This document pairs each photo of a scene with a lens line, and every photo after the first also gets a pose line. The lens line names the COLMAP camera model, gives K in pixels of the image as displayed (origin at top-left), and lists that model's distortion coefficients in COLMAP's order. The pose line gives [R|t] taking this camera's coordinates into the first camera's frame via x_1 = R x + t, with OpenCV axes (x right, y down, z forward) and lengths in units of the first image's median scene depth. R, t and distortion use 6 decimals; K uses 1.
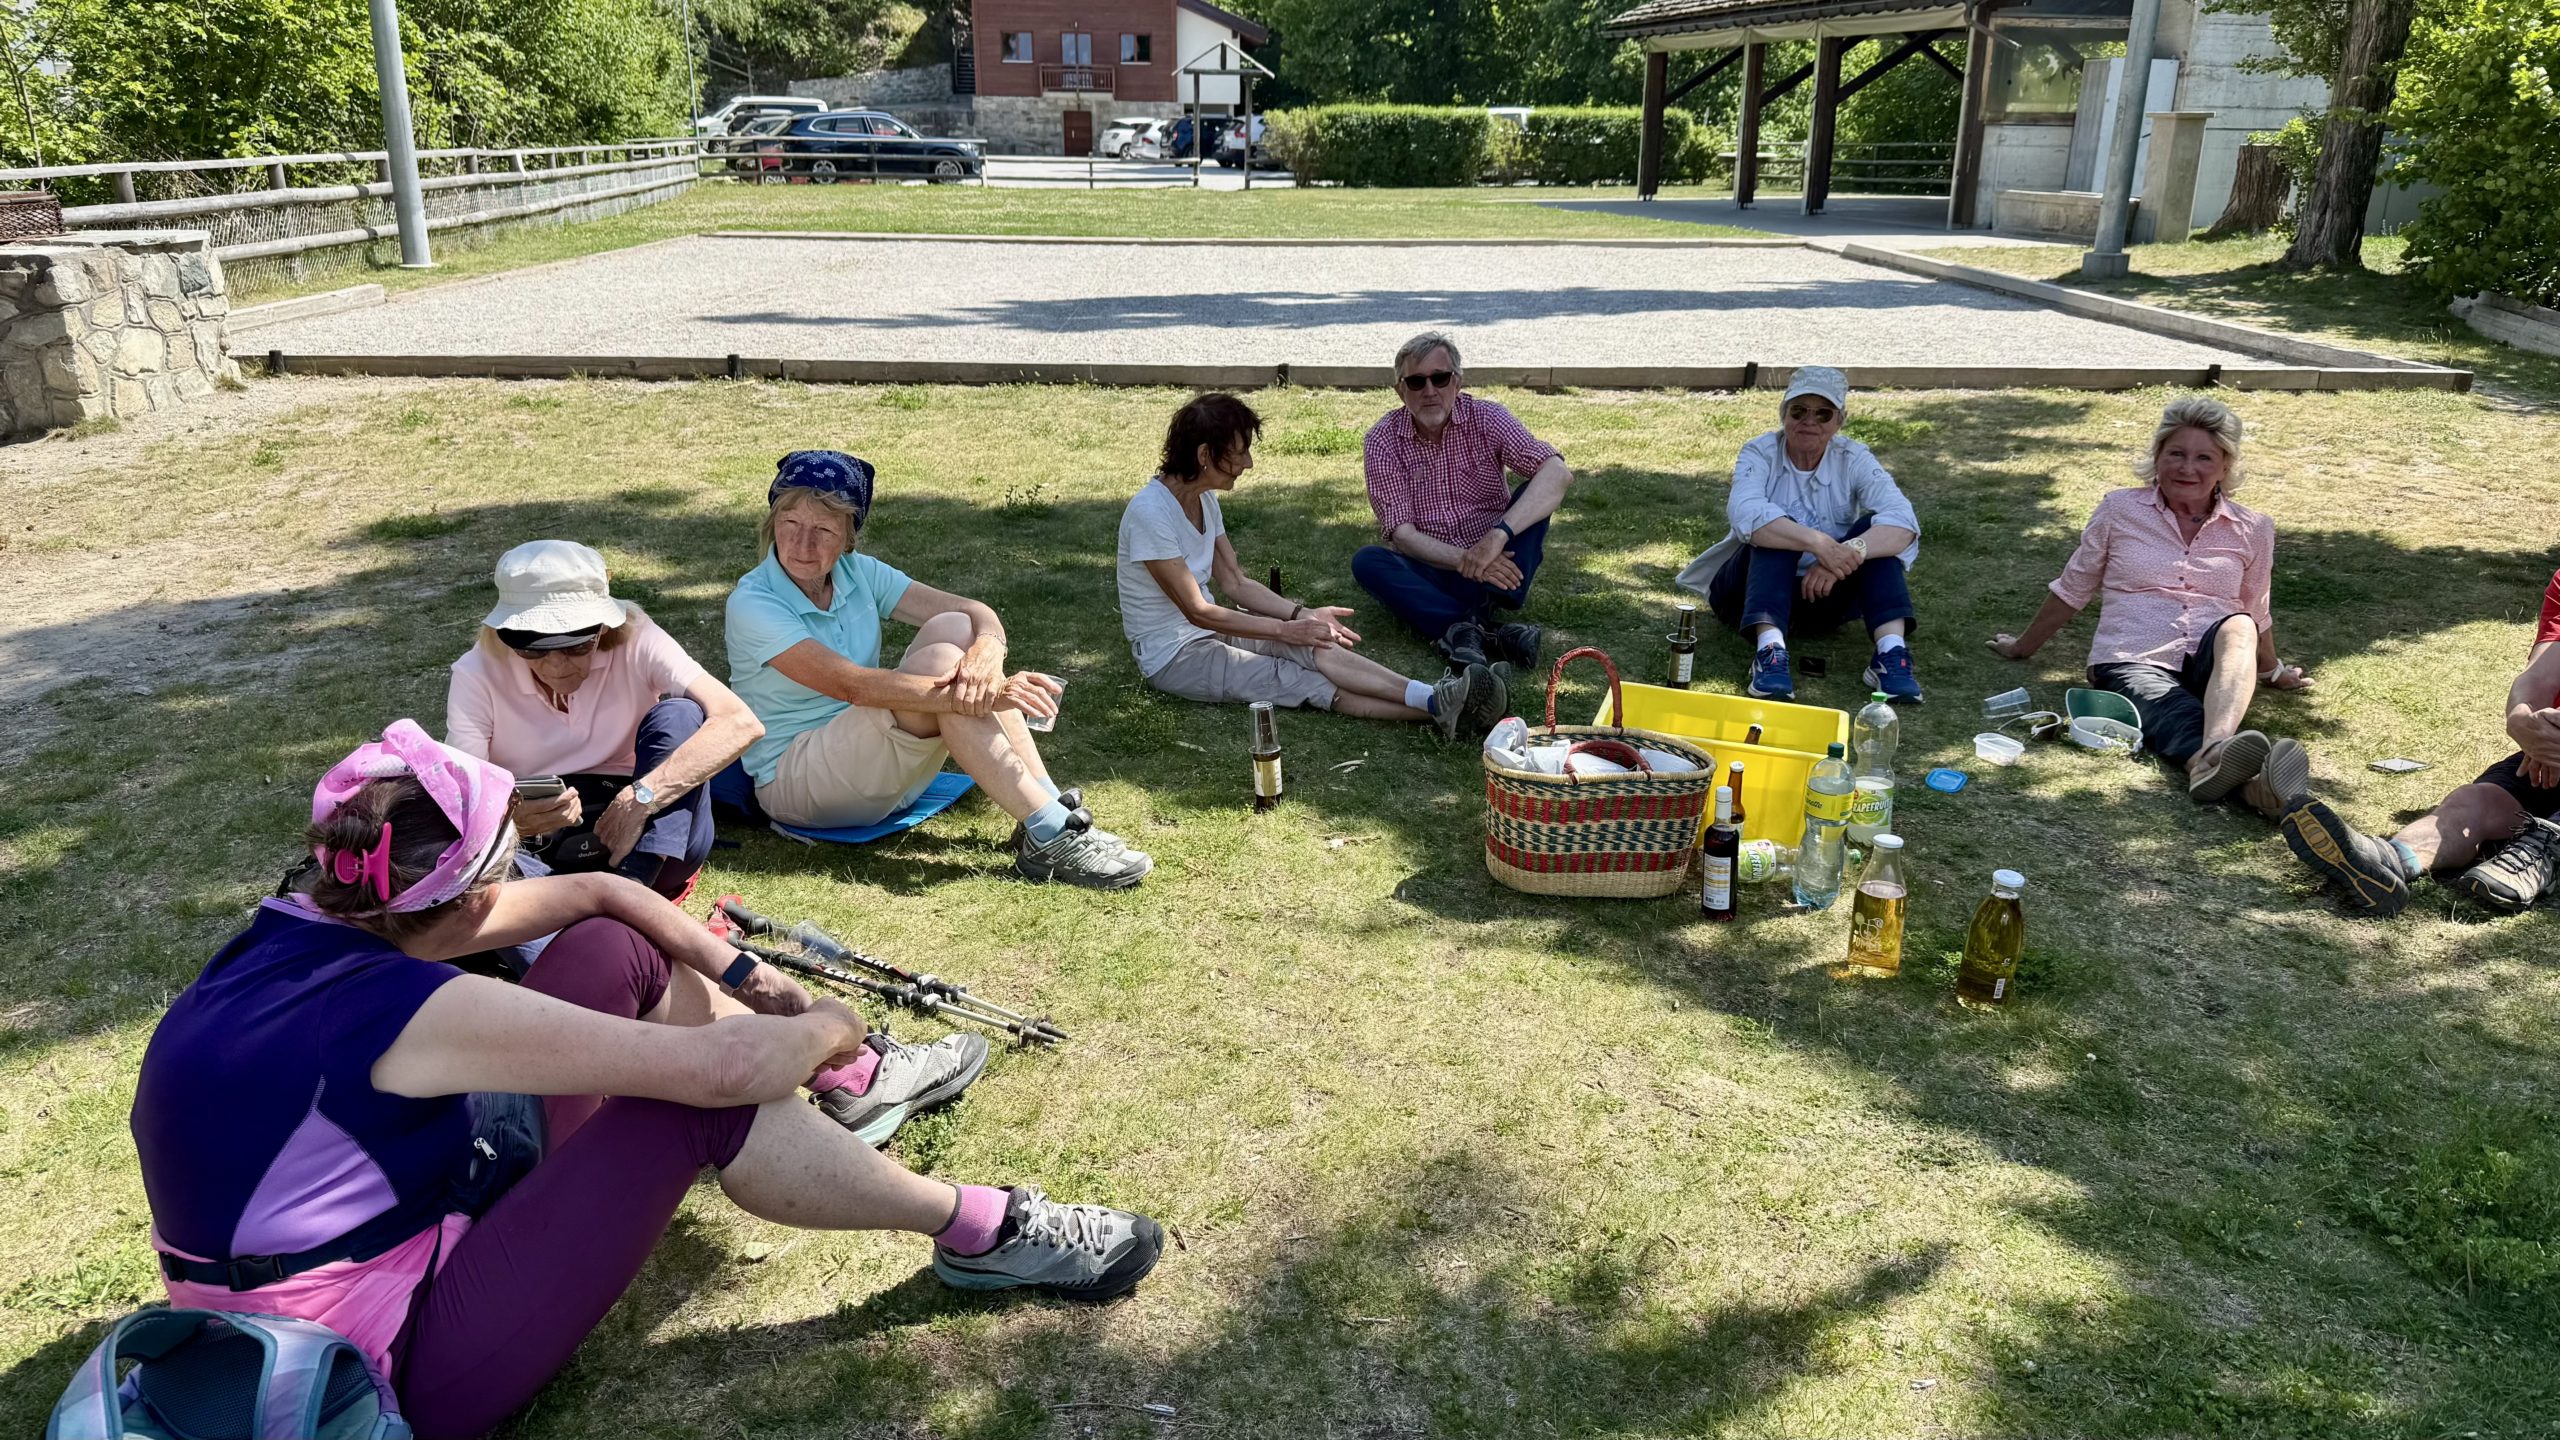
lens RADIAL K [[1906.0, 0, 1280.0], [0, 1906.0, 720.0], [0, 0, 1]] dist [-0.008482, -0.007089]
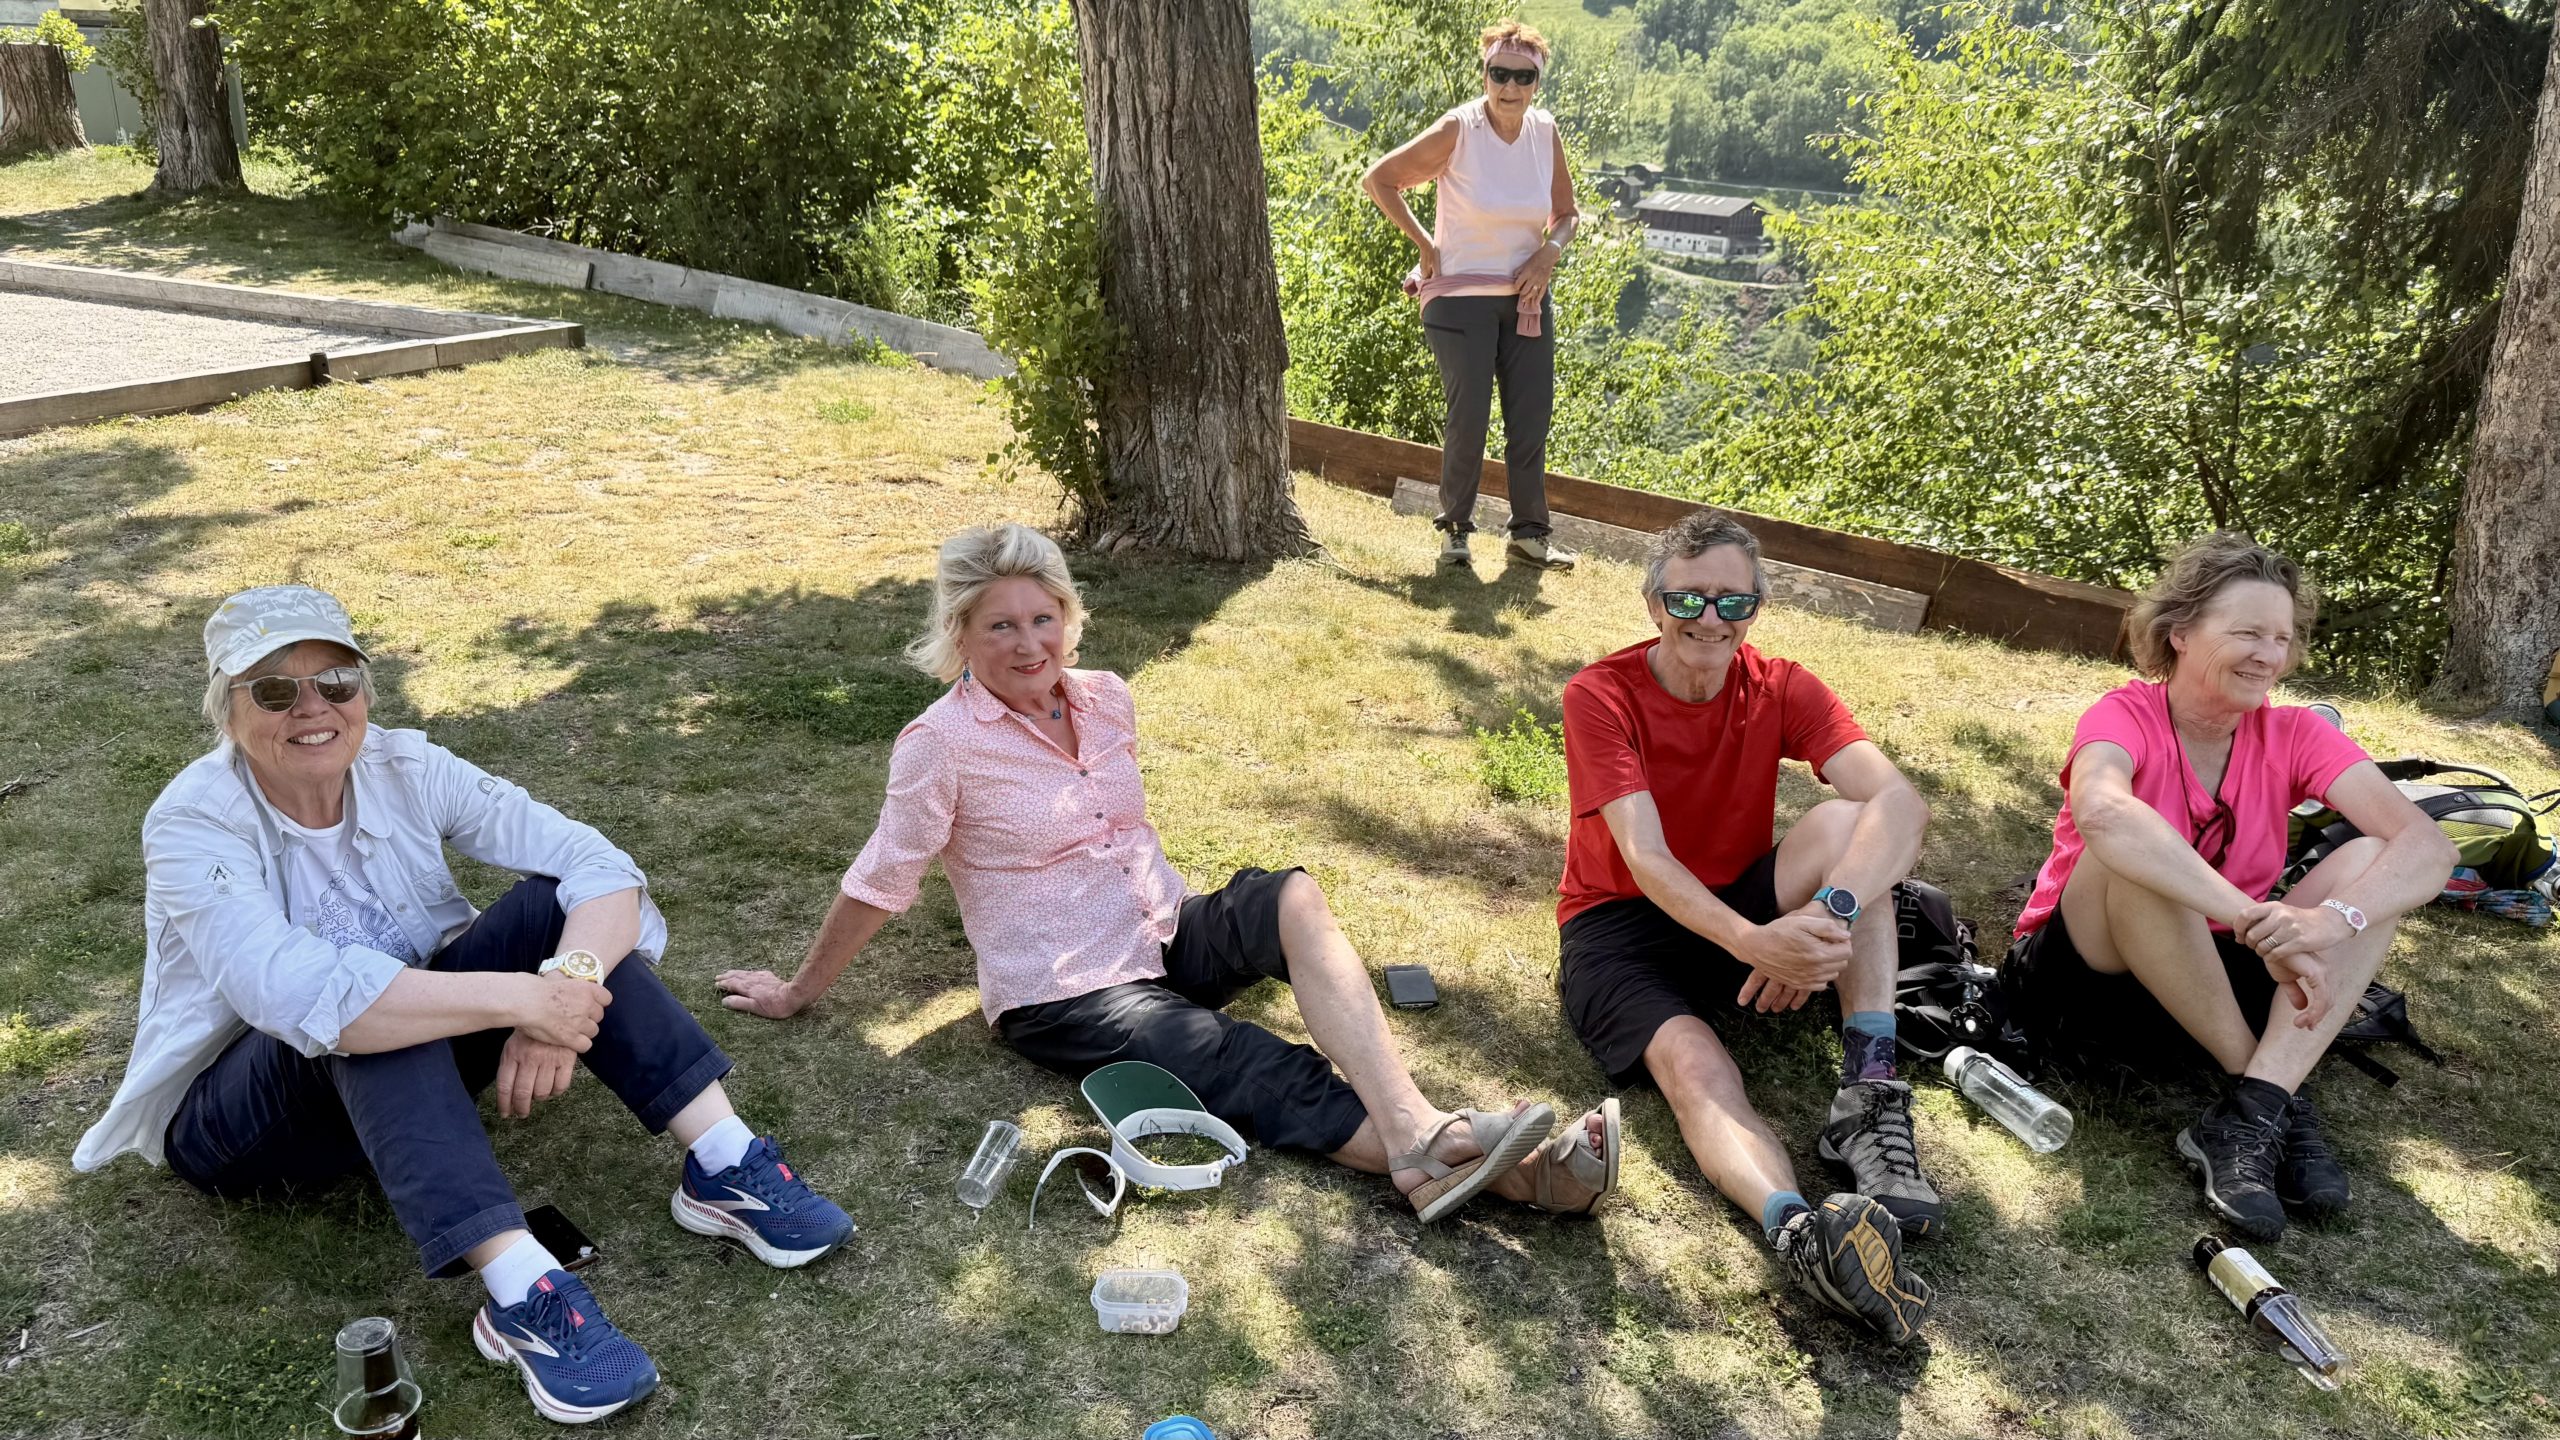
lens RADIAL K [[1906.0, 0, 1280.0], [0, 1906.0, 720.0], [0, 0, 1]] dist [-0.008482, -0.007089]
pose [[0.451133, -0.279595, 0.847529, 0.011991], [0.237846, 0.952979, 0.187779, -0.102619], [-0.860179, 0.116868, 0.496421, 0.347827]]
